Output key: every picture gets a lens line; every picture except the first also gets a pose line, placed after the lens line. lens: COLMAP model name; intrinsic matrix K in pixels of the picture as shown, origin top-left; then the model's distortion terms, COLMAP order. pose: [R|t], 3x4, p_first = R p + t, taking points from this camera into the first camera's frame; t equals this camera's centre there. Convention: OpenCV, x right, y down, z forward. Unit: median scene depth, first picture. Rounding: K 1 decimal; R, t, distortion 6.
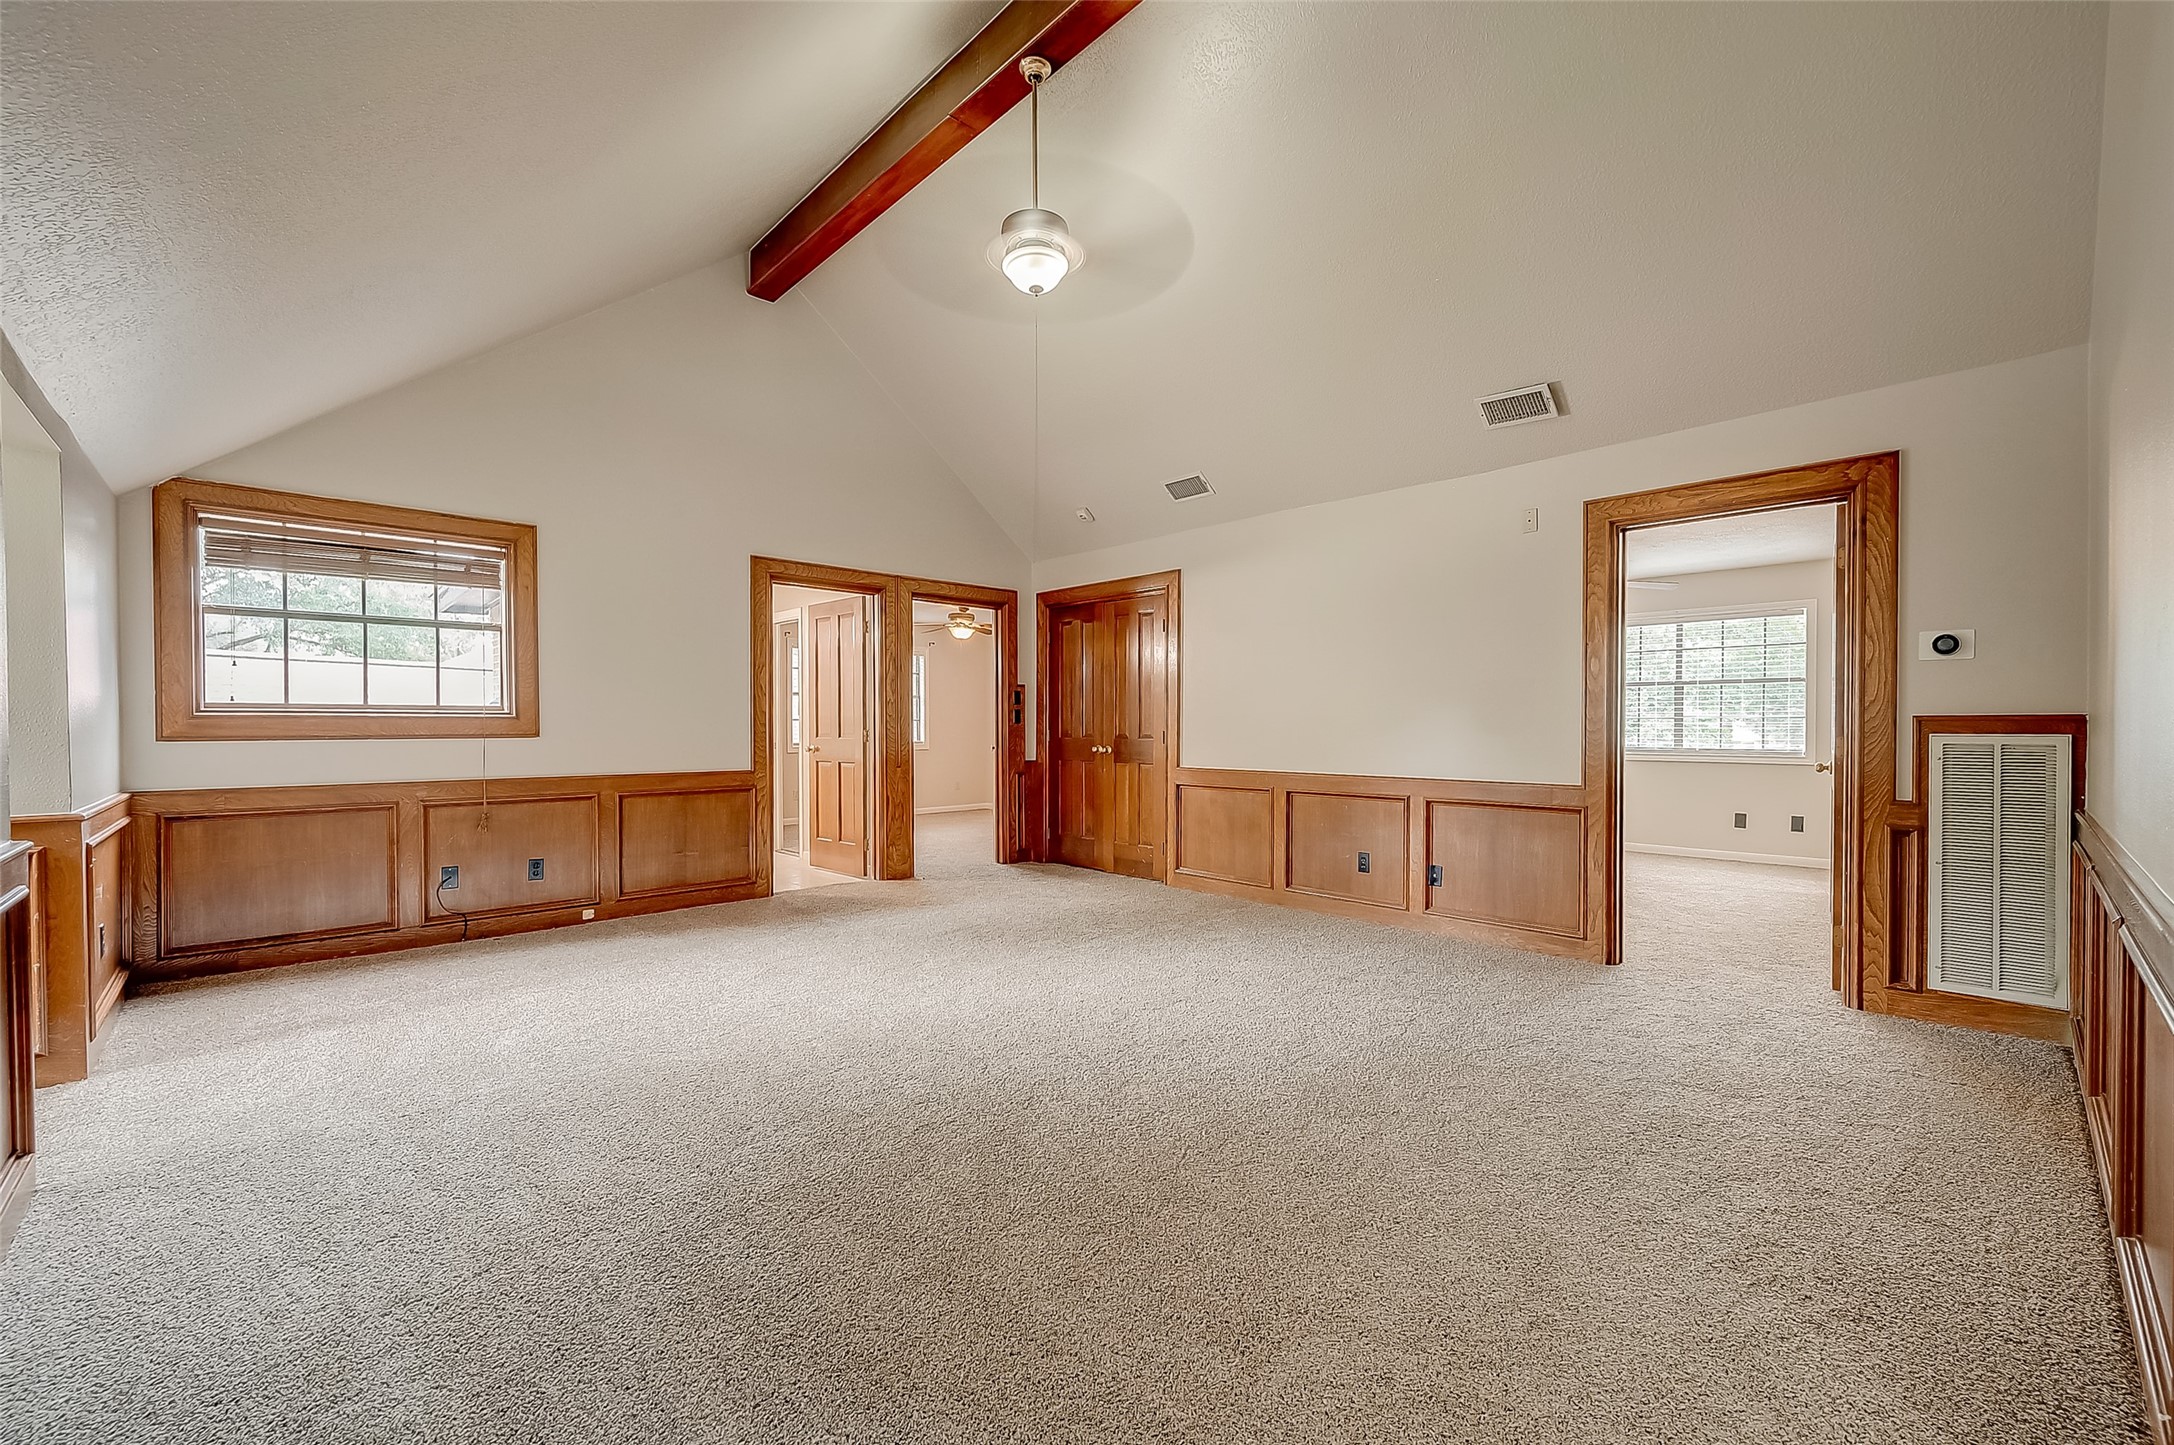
lens RADIAL K [[861.1, 0, 1084.9], [0, 861.1, 728.4], [0, 0, 1]] dist [0.000869, 0.000183]
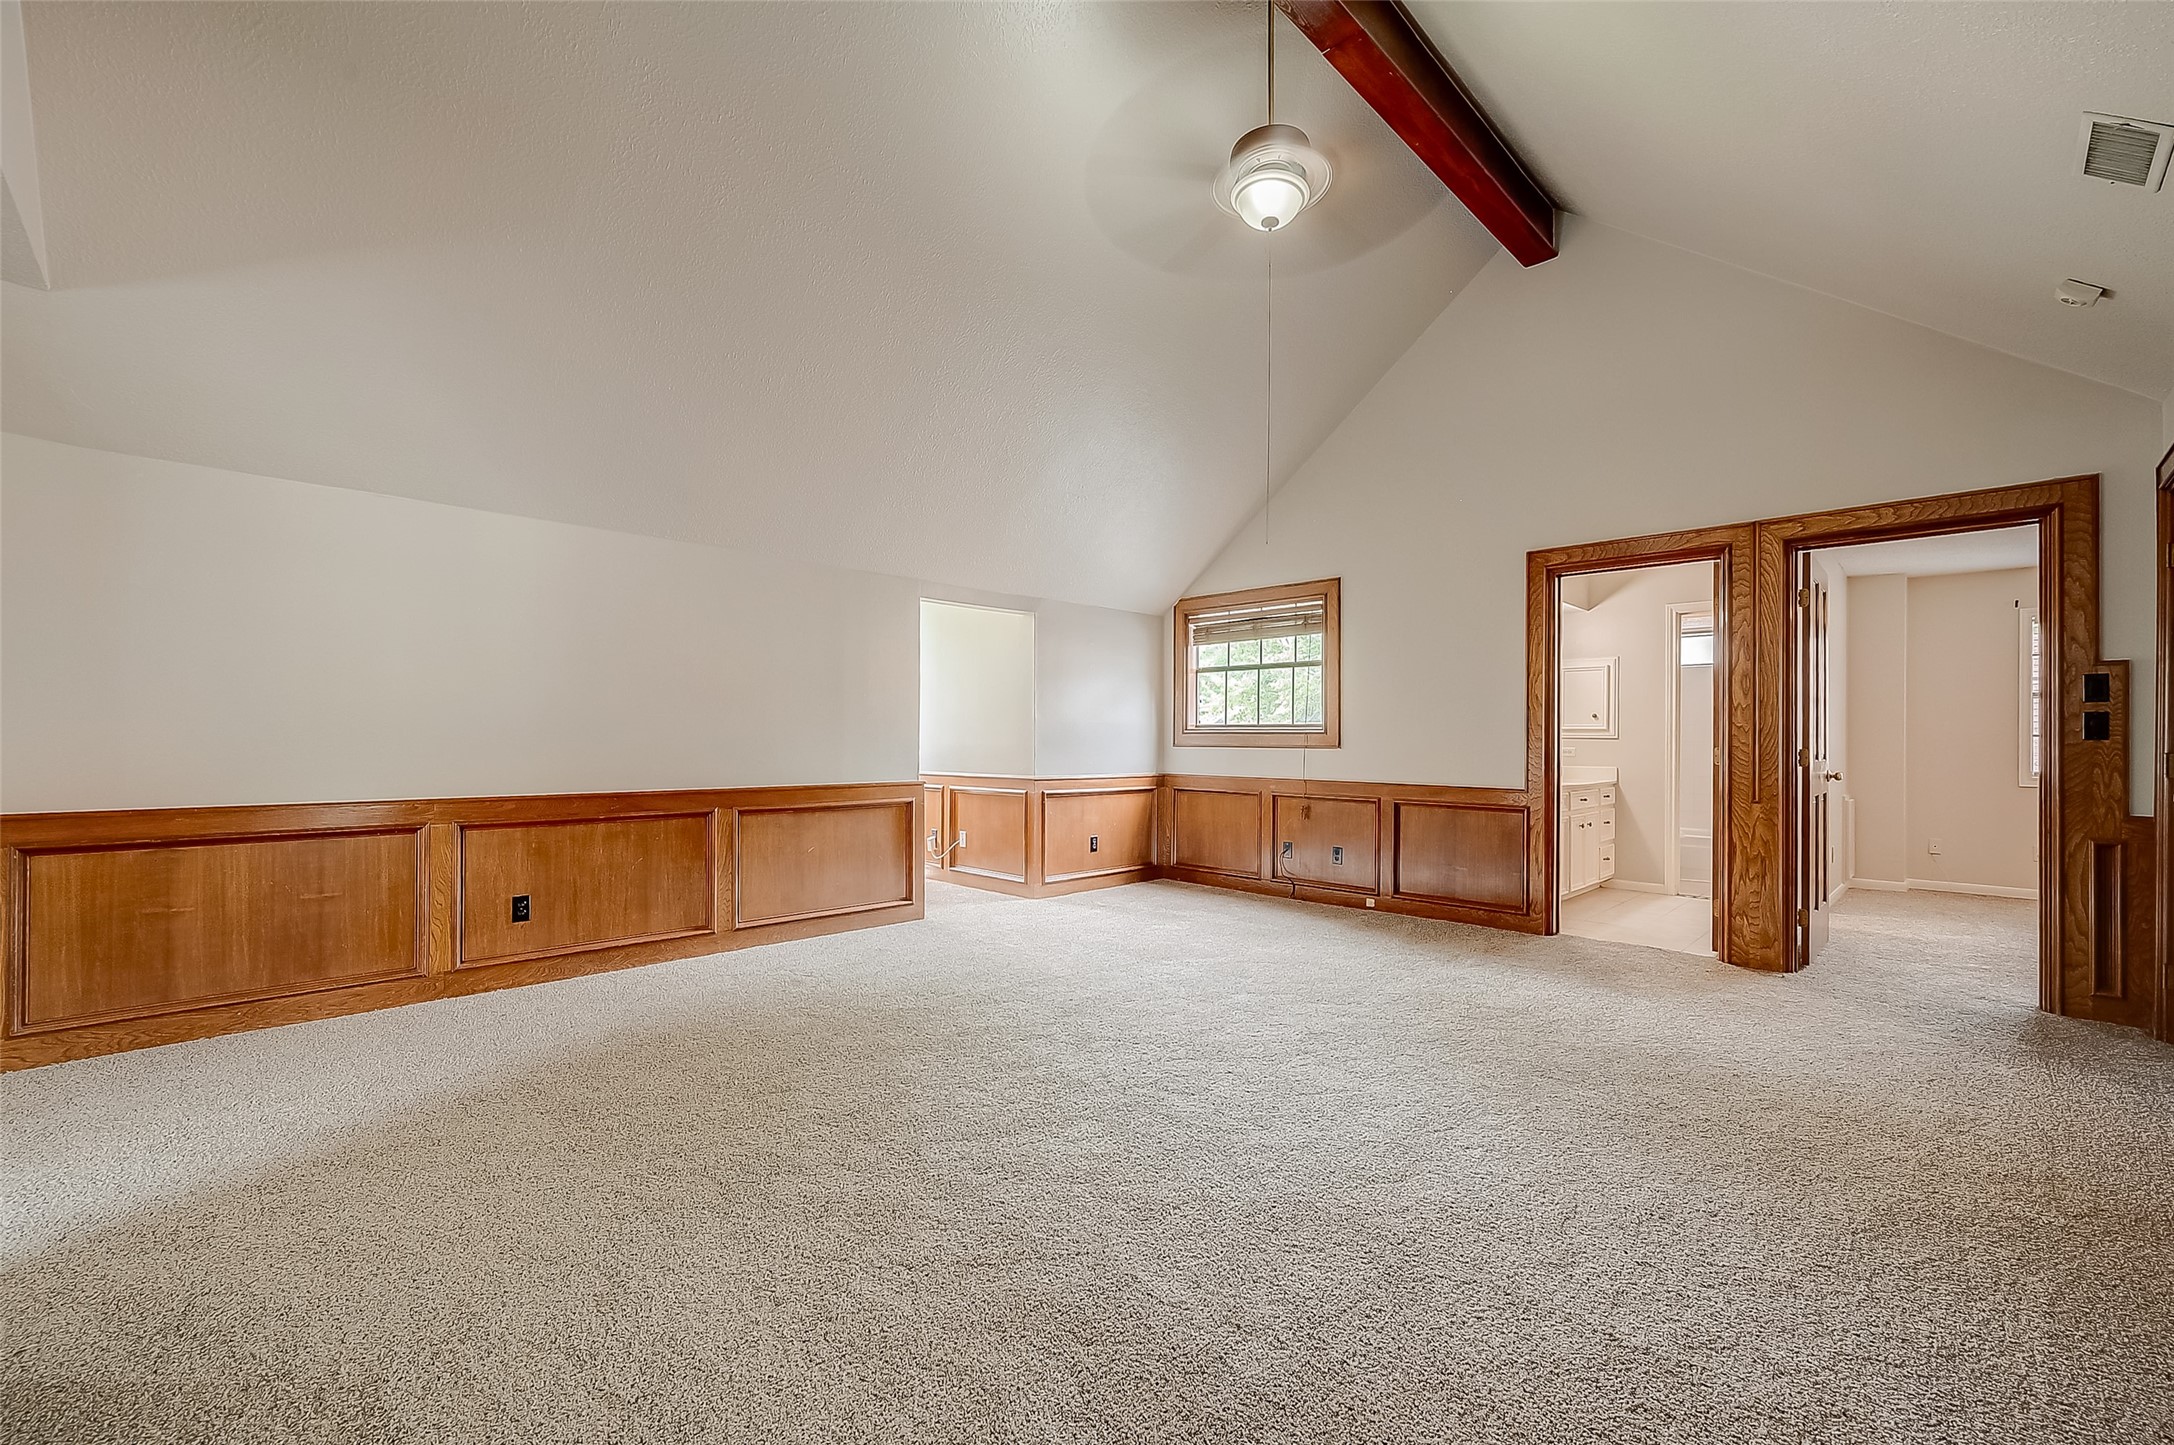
lens RADIAL K [[861.1, 0, 1089.4], [0, 861.1, 737.2], [0, 0, 1]] dist [0.000869, 0.000183]
pose [[0.055959, -0.008363, -0.998398, 0.556126], [-0.018817, 0.999778, -0.009429, 0.012051], [0.998256, 0.019315, 0.055789, 0.557022]]
